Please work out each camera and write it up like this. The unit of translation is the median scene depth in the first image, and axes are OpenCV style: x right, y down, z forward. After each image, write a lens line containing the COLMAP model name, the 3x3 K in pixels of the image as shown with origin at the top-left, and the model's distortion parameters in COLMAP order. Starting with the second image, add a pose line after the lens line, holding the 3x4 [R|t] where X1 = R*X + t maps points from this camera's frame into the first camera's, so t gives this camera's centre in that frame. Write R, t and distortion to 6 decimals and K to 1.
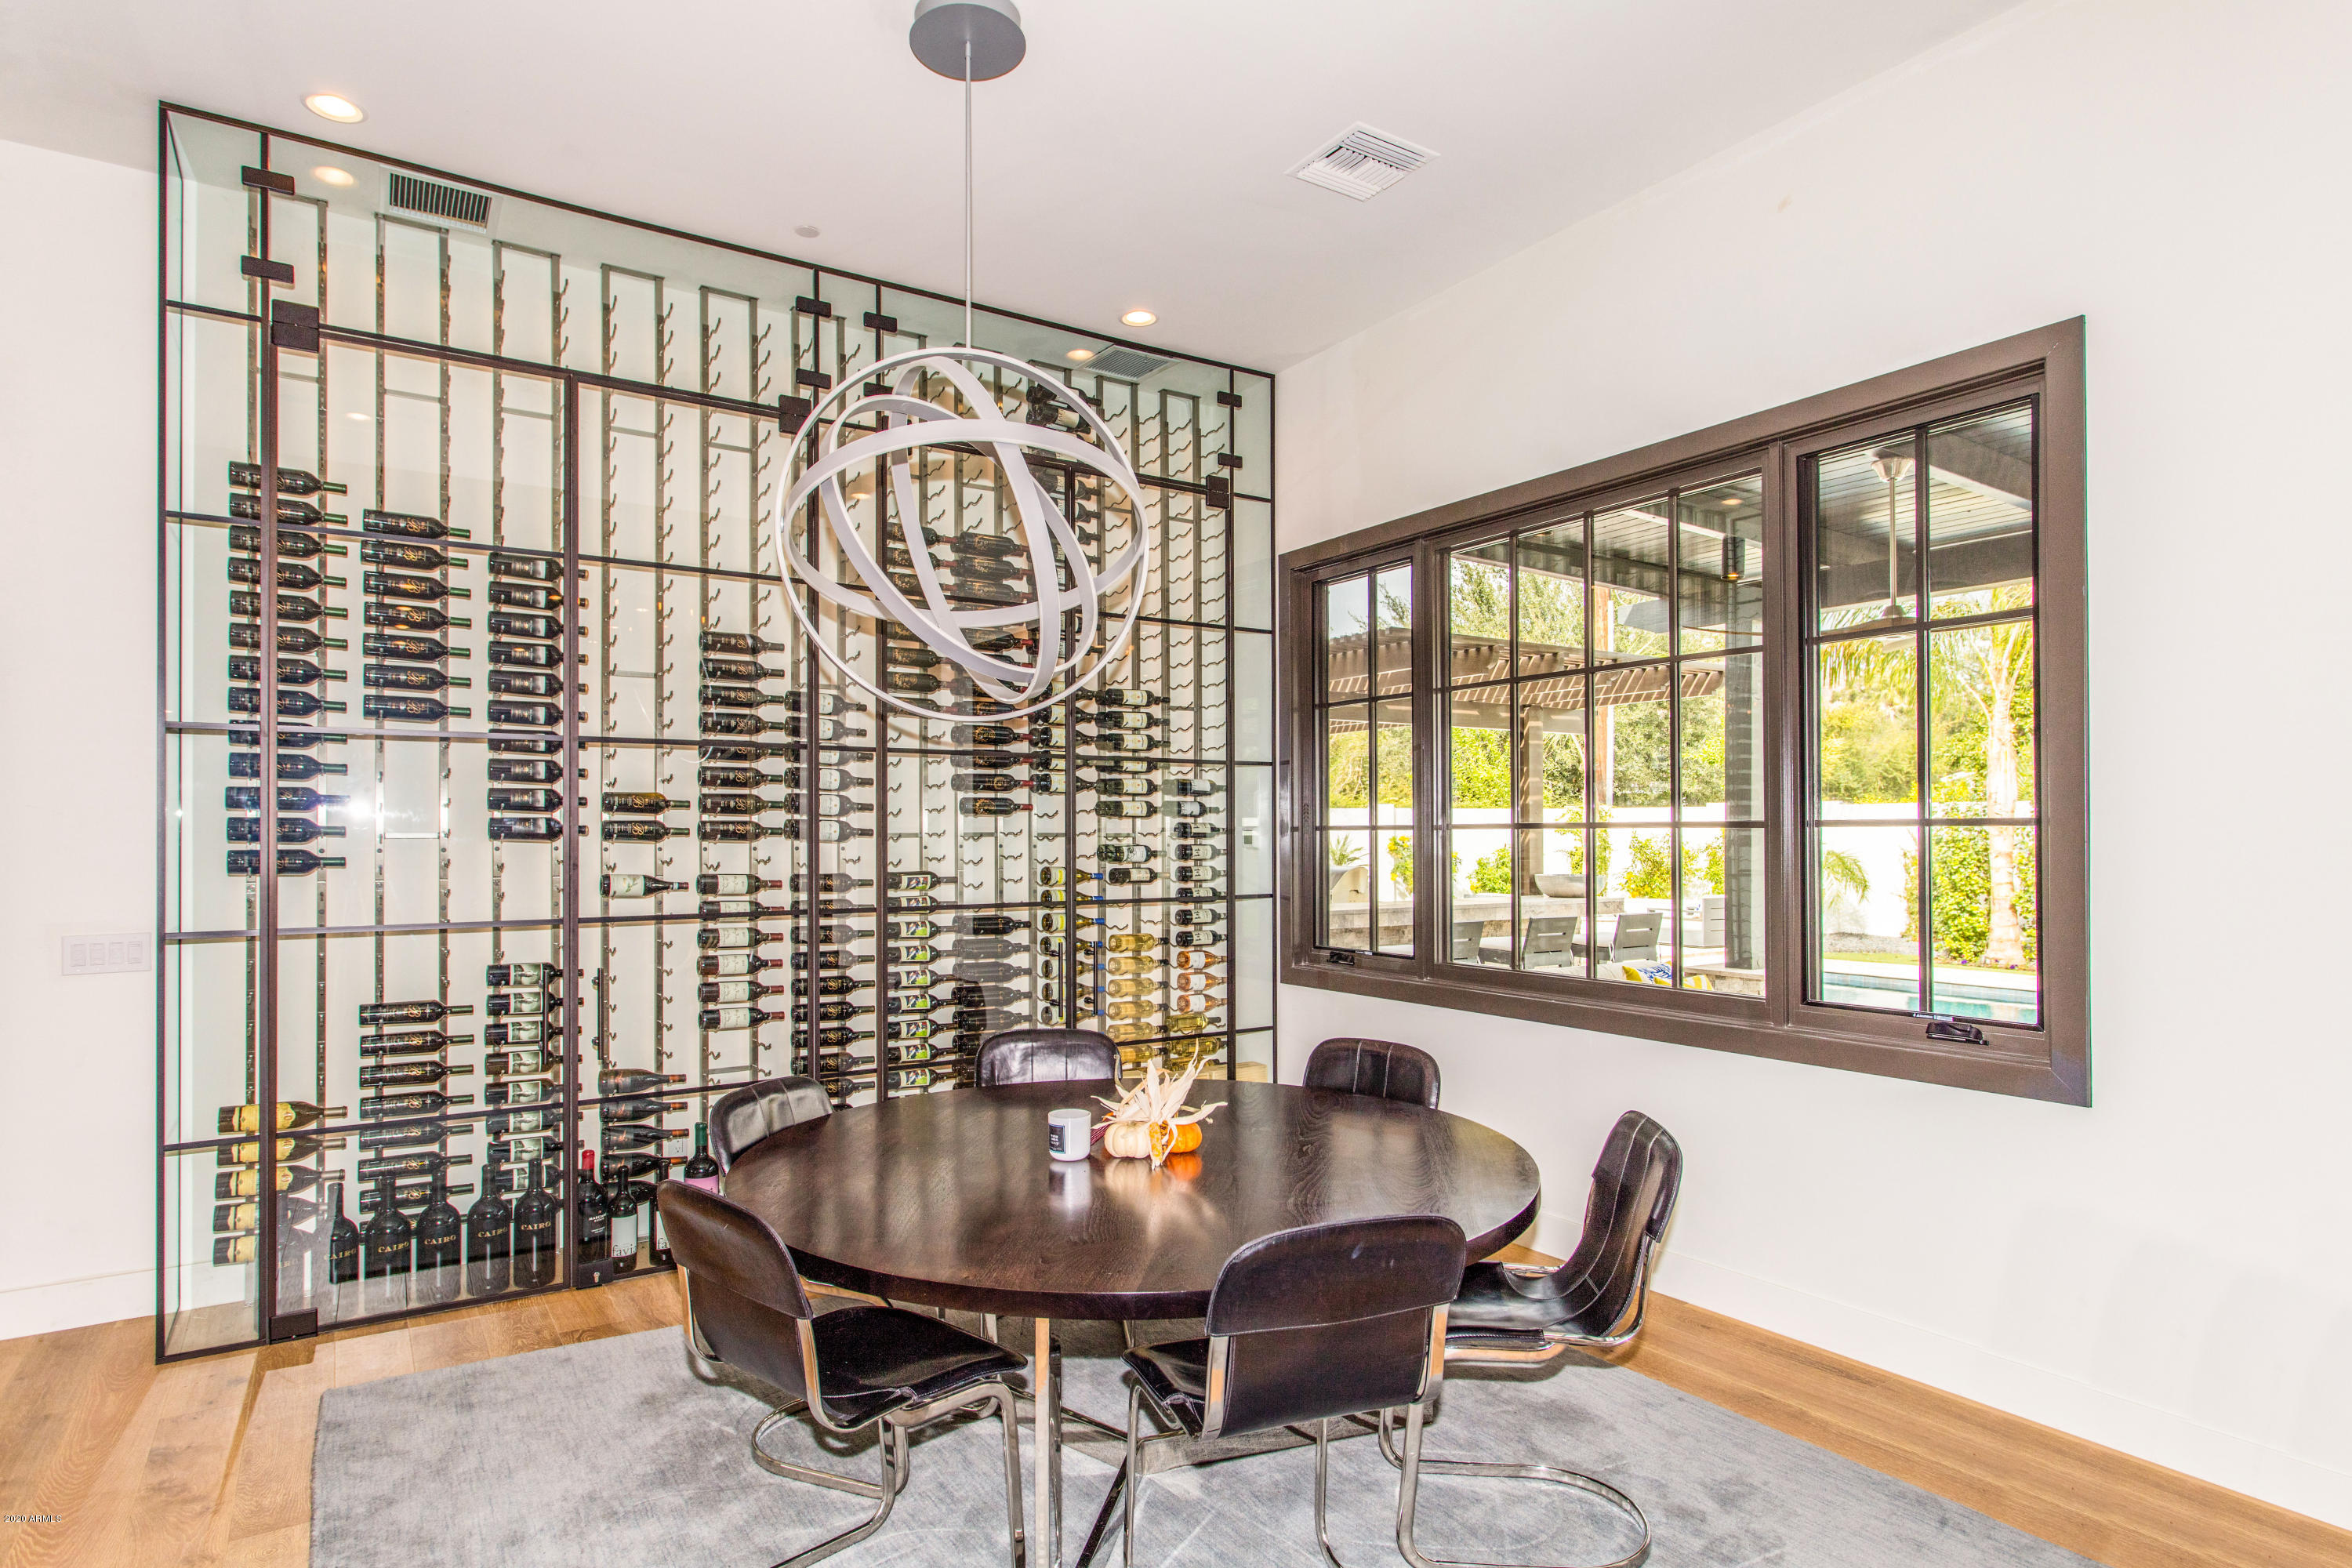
lens RADIAL K [[1259.7, 0, 1180.3], [0, 1259.7, 836.3], [0, 0, 1]] dist [0.002651, 0.001337]
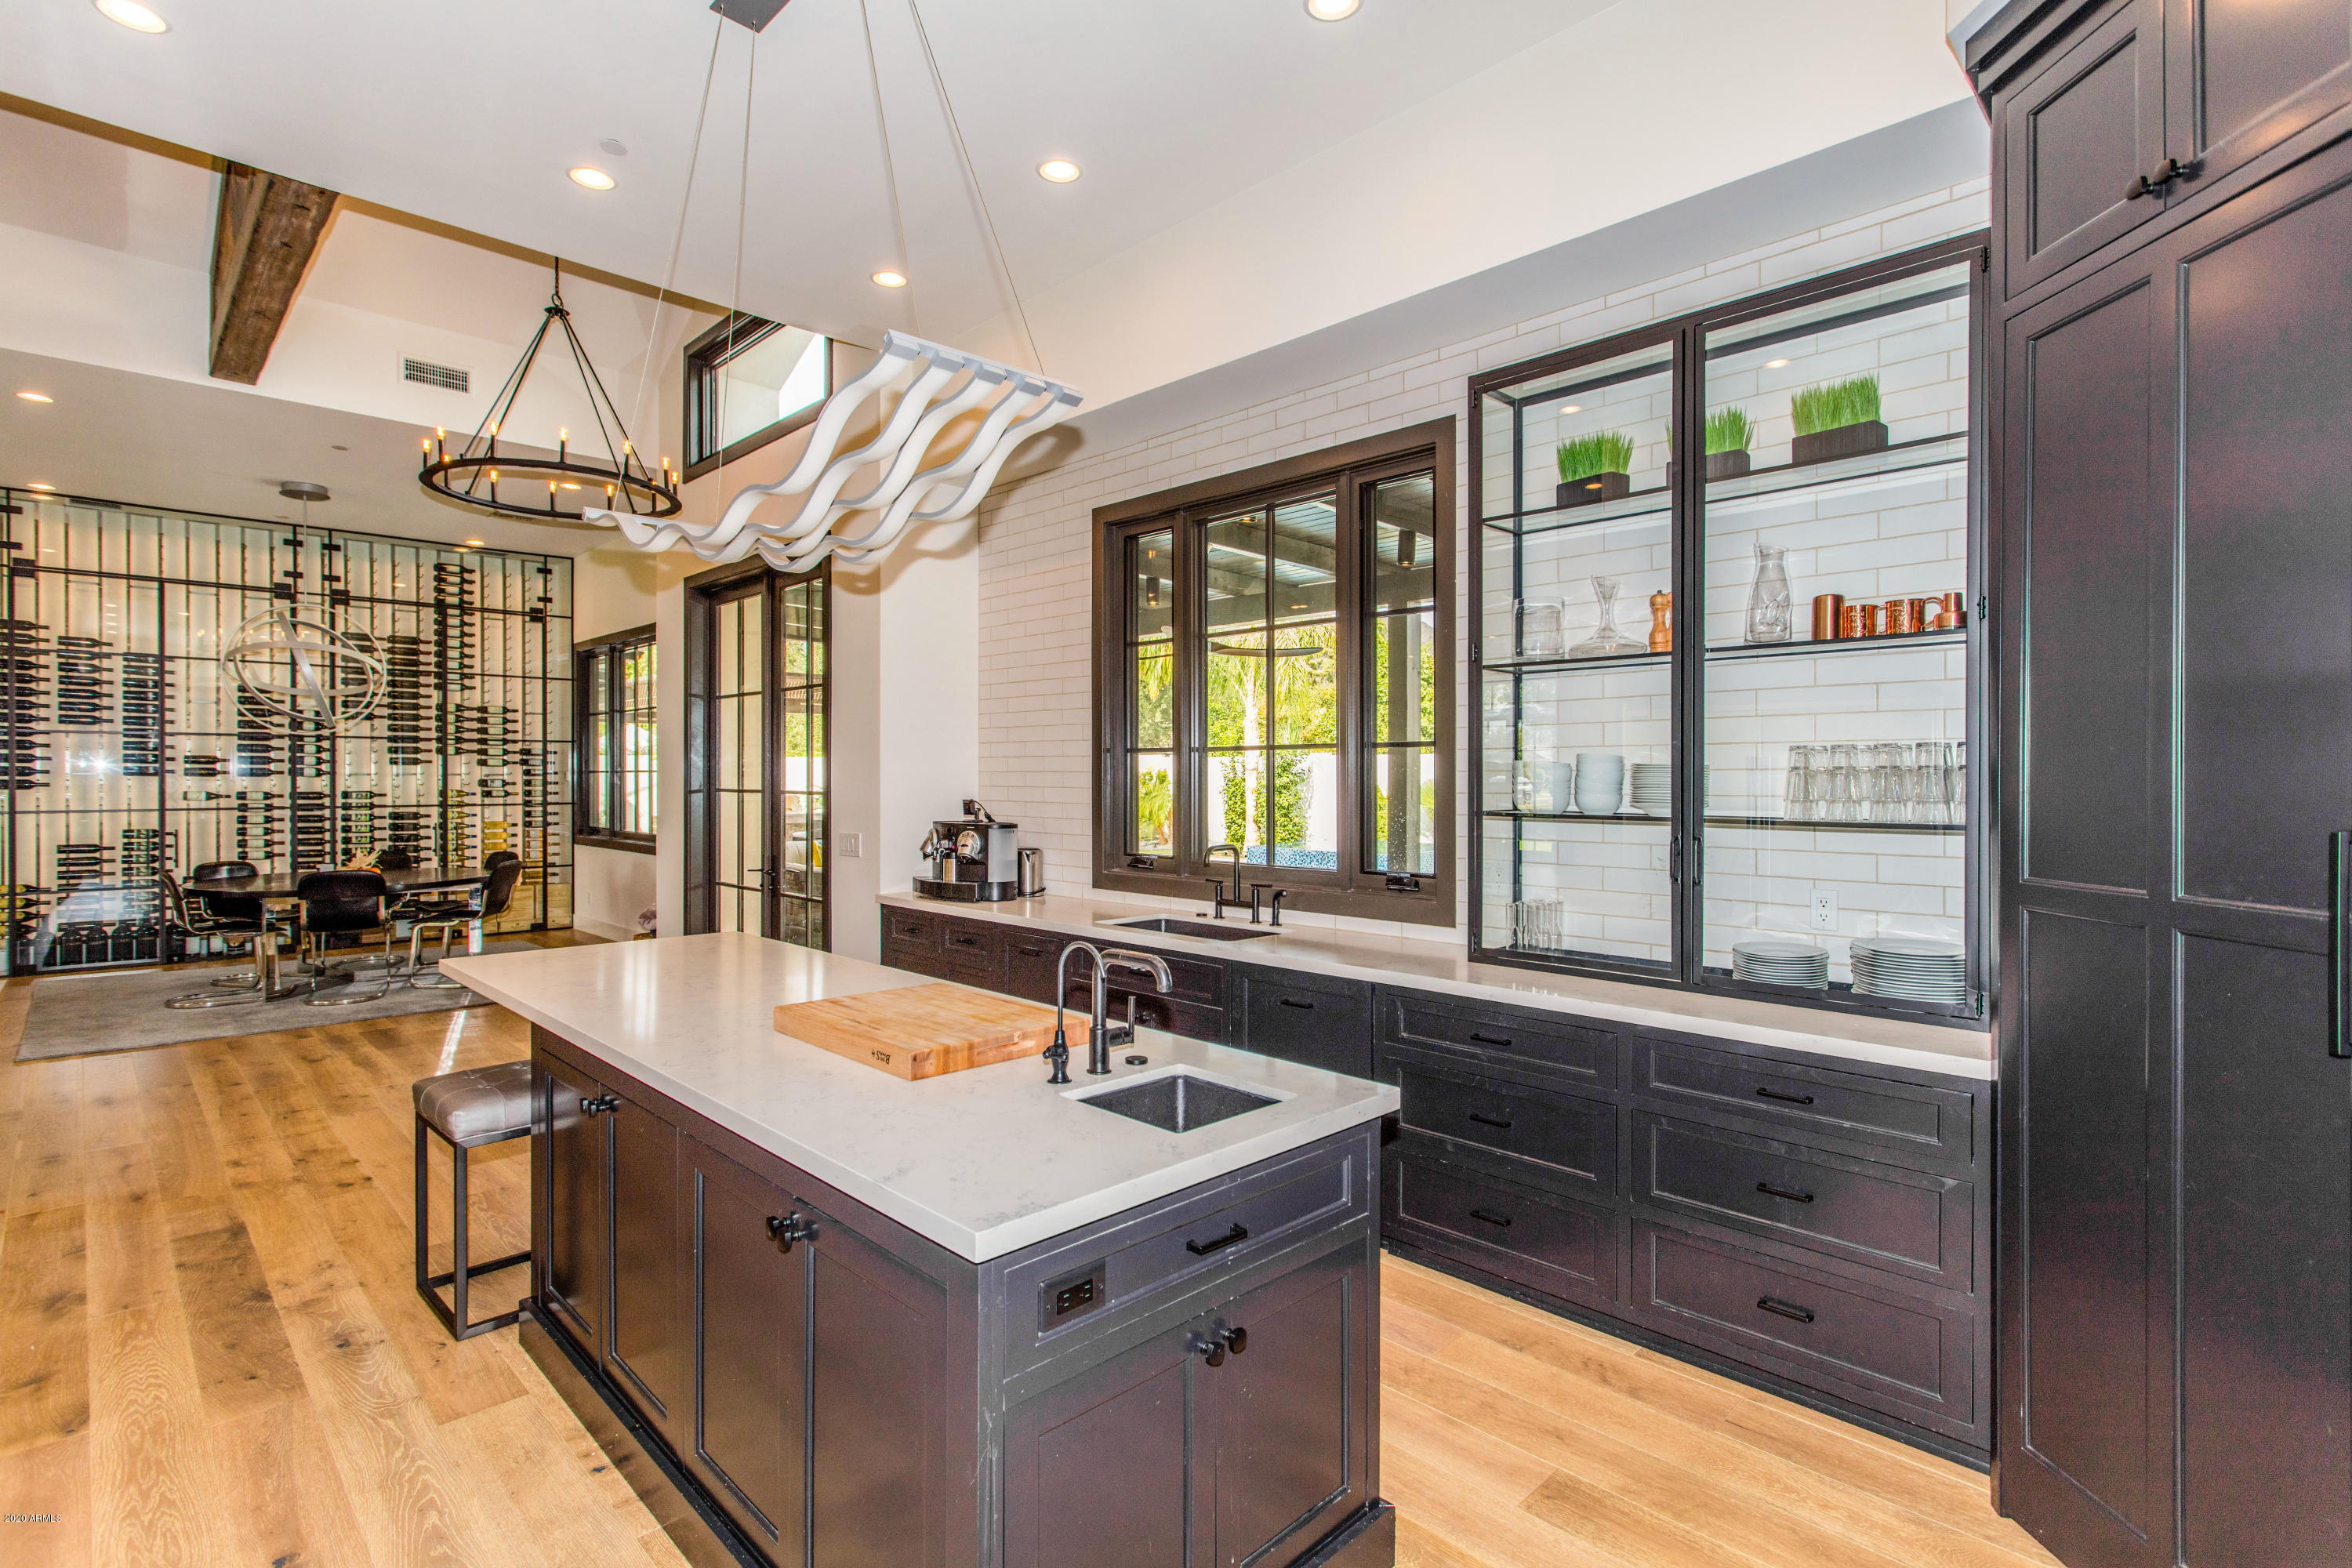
lens RADIAL K [[1134.9, 0, 1176.0], [0, 1134.9, 784.0], [0, 0, 1]] dist [0.024936, -0.001160]
pose [[0.983262, 0.004883, 0.182130, 0.905397], [-0.006944, 0.999919, 0.010683, -0.016873], [-0.182064, -0.011769, 0.983216, -1.354341]]
